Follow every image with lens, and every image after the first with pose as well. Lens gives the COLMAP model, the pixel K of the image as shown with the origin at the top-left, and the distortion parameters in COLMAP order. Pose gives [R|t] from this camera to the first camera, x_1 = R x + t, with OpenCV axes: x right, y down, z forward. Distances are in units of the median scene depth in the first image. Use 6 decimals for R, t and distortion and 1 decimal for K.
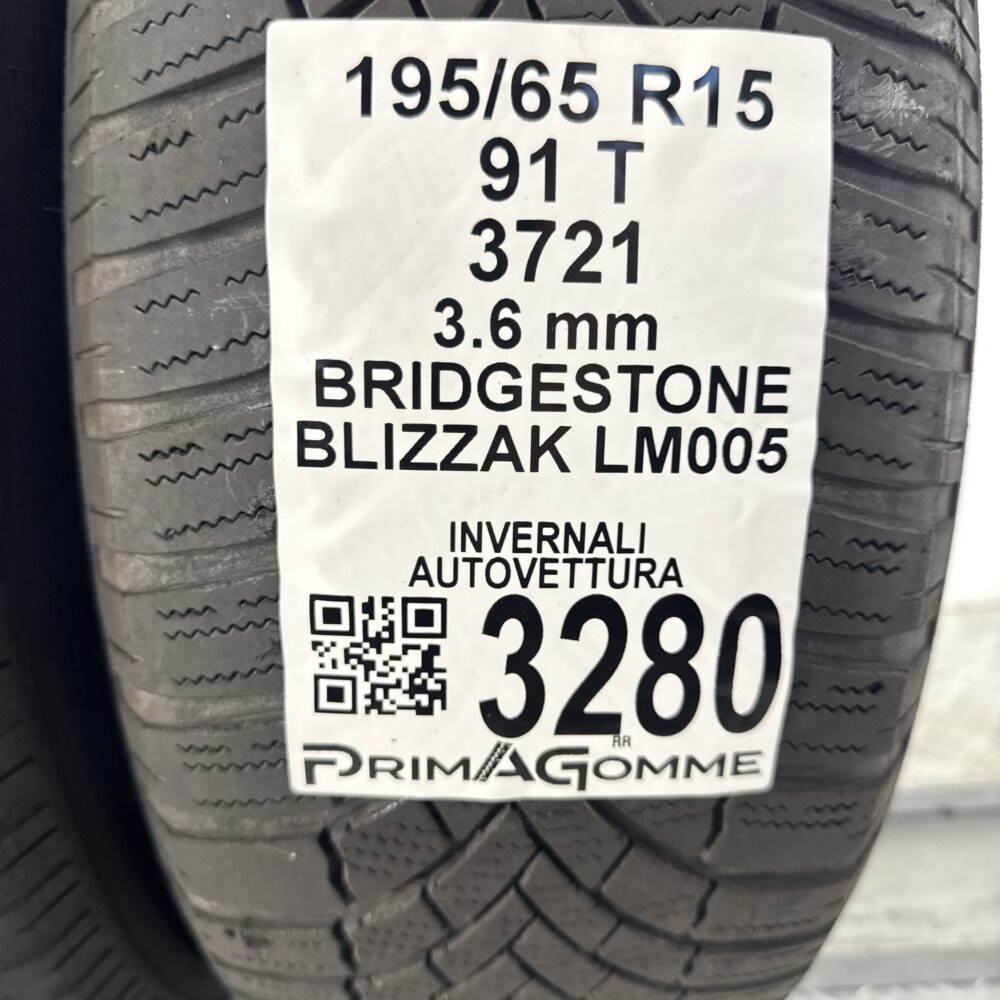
lens RADIAL K [[988.2, 0, 498.4], [0, 988.2, 500.7], [0, 0, 1]] dist [0.051674, 0.000000]
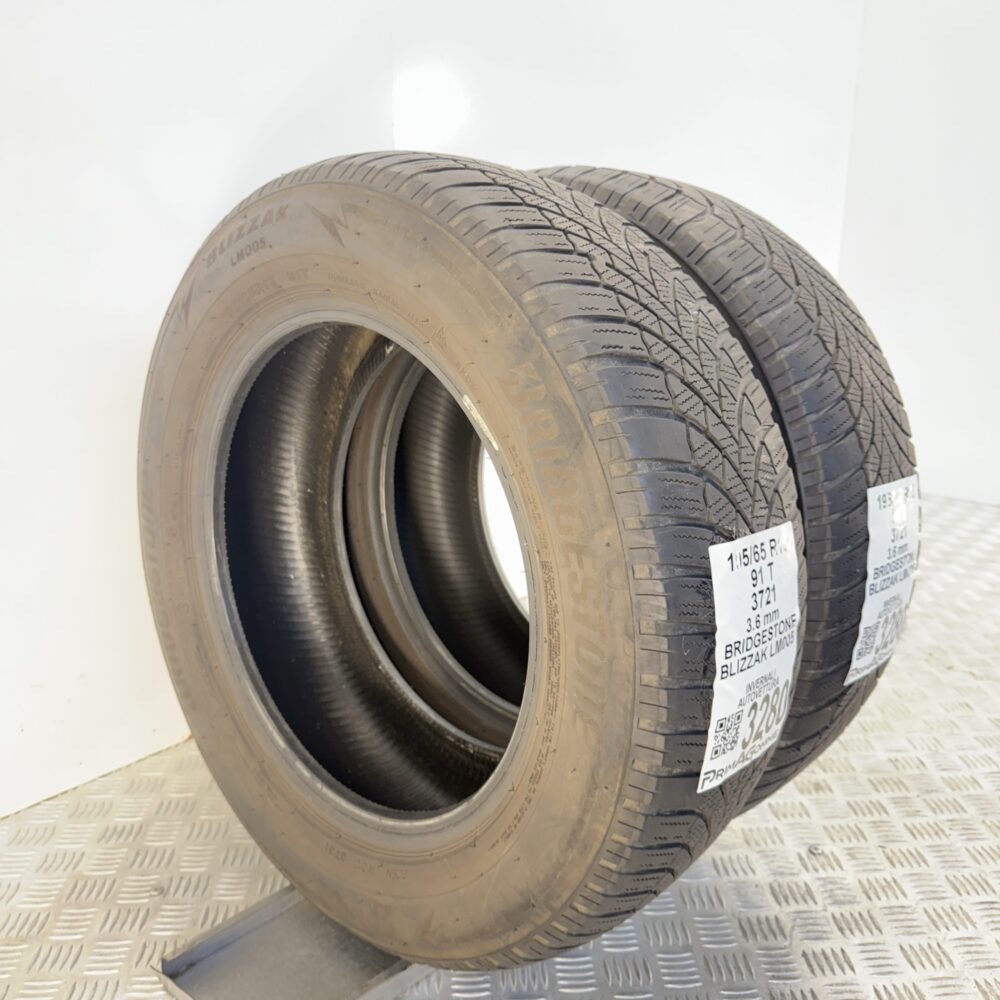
lens RADIAL K [[988.2, 0, 500.2], [0, 988.2, 496.8], [0, 0, 1]] dist [0.051674, 0.000000]
pose [[0.701666, -0.141184, 0.698379, -2.813346], [0.159750, 0.986391, 0.038906, -0.843643], [-0.694367, 0.084267, 0.714670, -0.798626]]
